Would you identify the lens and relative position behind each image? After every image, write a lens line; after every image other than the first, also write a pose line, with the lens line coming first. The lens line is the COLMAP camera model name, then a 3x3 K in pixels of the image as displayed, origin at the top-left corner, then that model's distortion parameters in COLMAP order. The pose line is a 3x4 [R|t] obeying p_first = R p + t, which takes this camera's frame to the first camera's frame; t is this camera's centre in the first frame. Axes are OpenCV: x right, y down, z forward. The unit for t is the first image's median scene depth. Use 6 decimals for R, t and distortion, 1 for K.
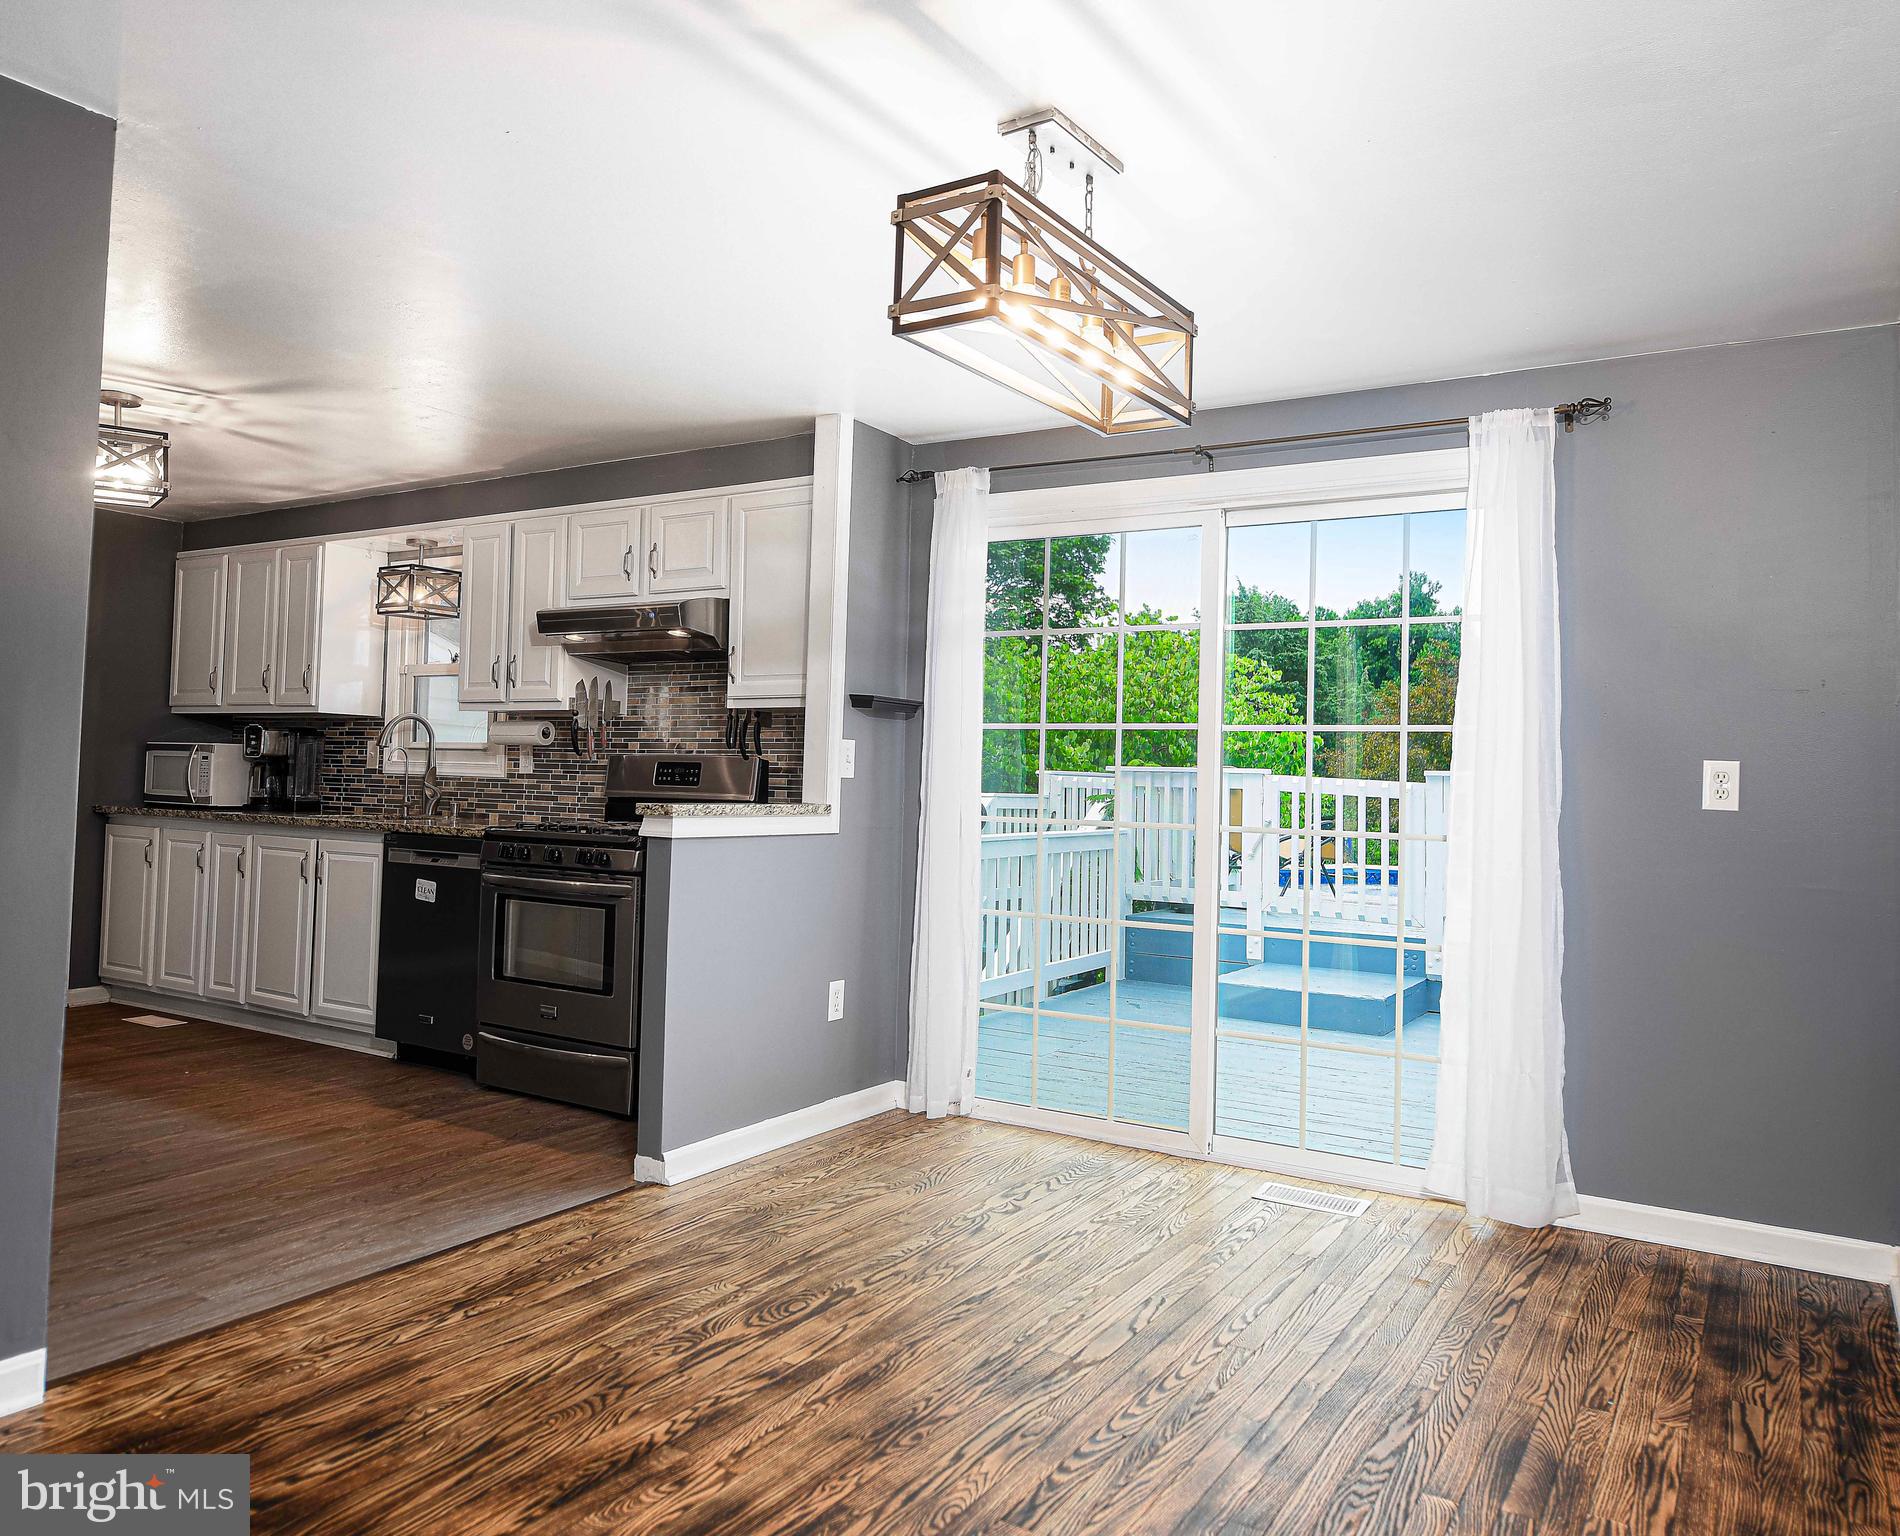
lens RADIAL K [[1353.2, 0, 950.4], [0, 1353.2, 733.5], [0, 0, 1]] dist [-0.002413, -0.001430]
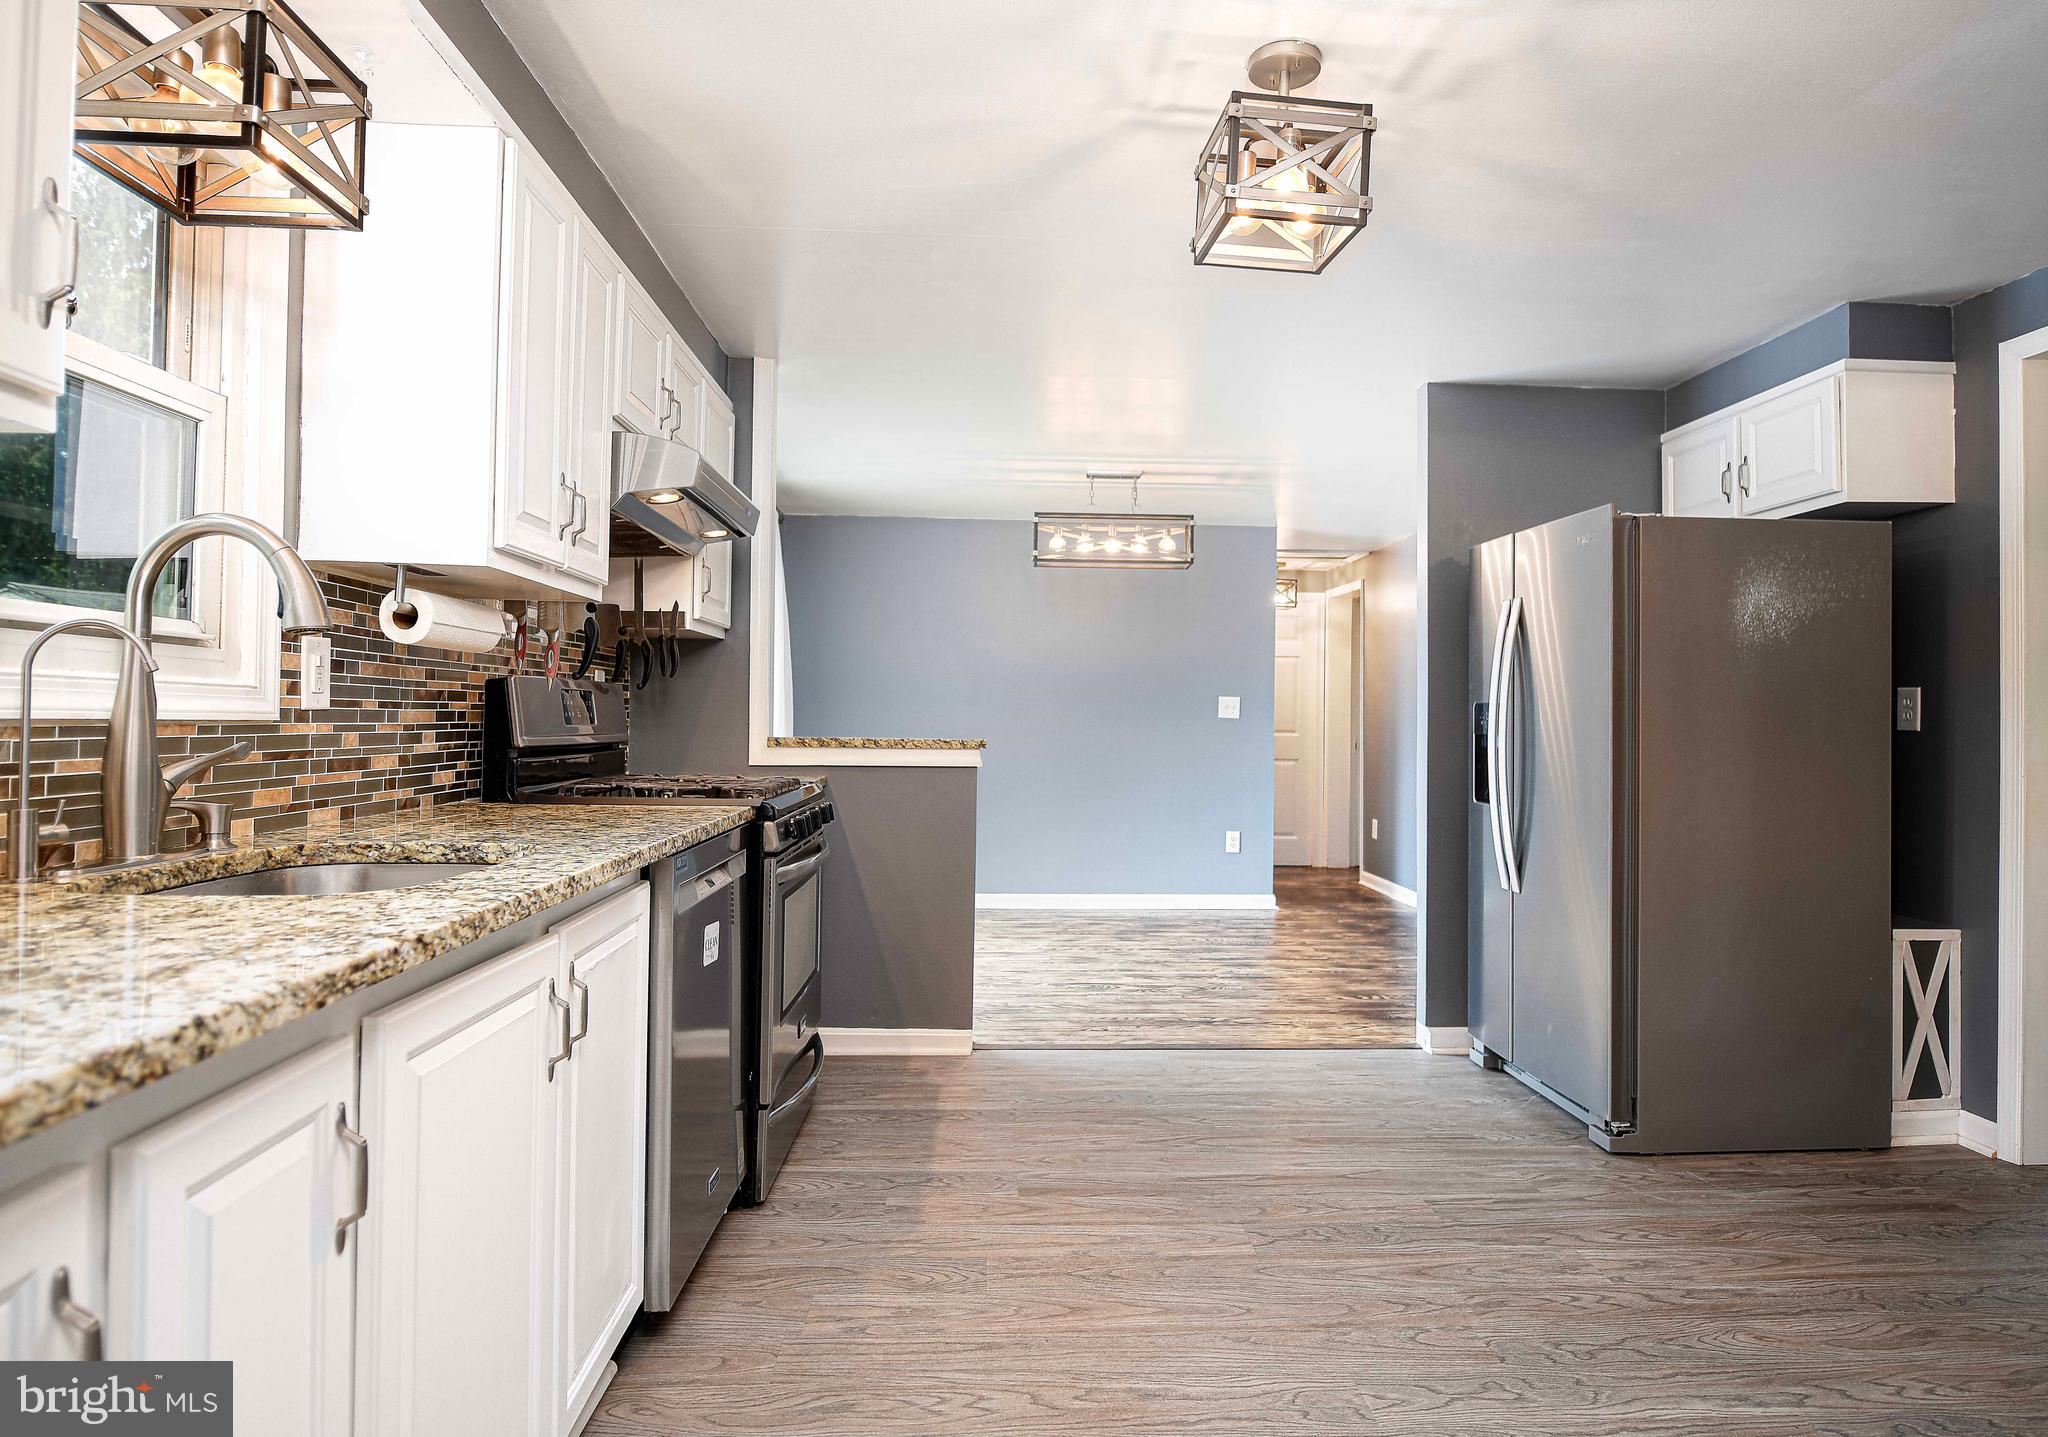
lens RADIAL K [[1165.3, 0, 1042.4], [0, 1165.3, 702.1], [0, 0, 1]] dist [0.000432, -0.001693]
pose [[-0.568399, -0.021447, 0.822473, -0.763480], [-0.057212, 0.998271, -0.013508, 0.020526], [-0.820761, -0.054733, -0.568643, 1.066206]]
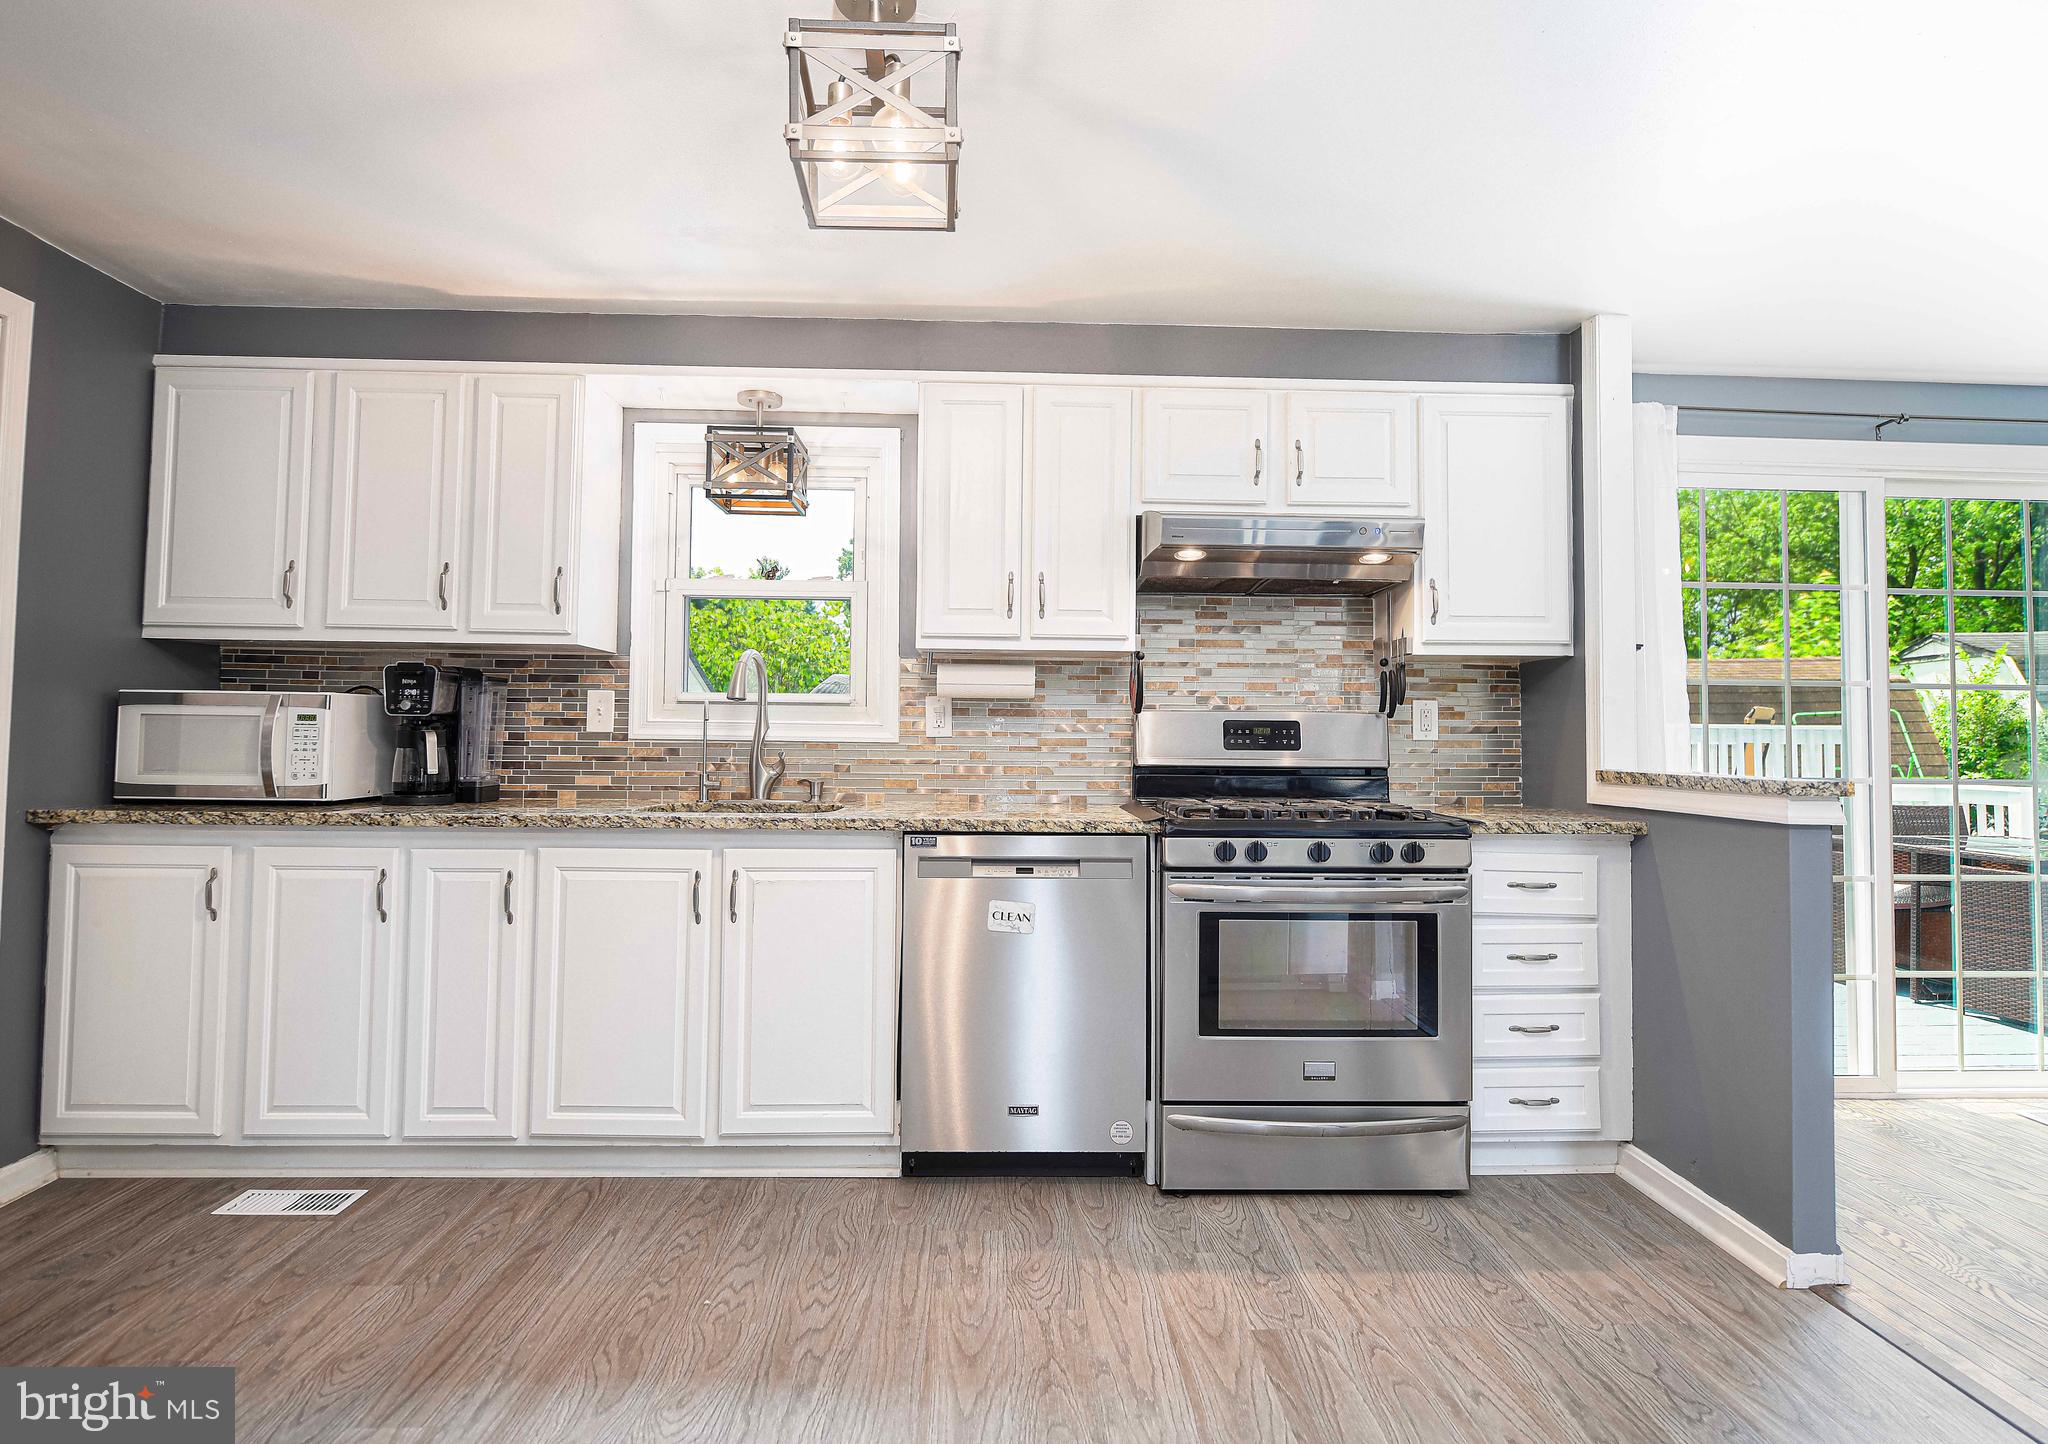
lens RADIAL K [[1088.5, 0, 1022.9], [0, 1088.5, 691.9], [0, 0, 1]] dist [-0.006809, -0.001828]
pose [[0.832936, 0.004968, 0.553347, -0.627563], [-0.009068, 0.999948, 0.004672, 0.002427], [-0.553295, -0.008910, 0.832938, 0.508703]]
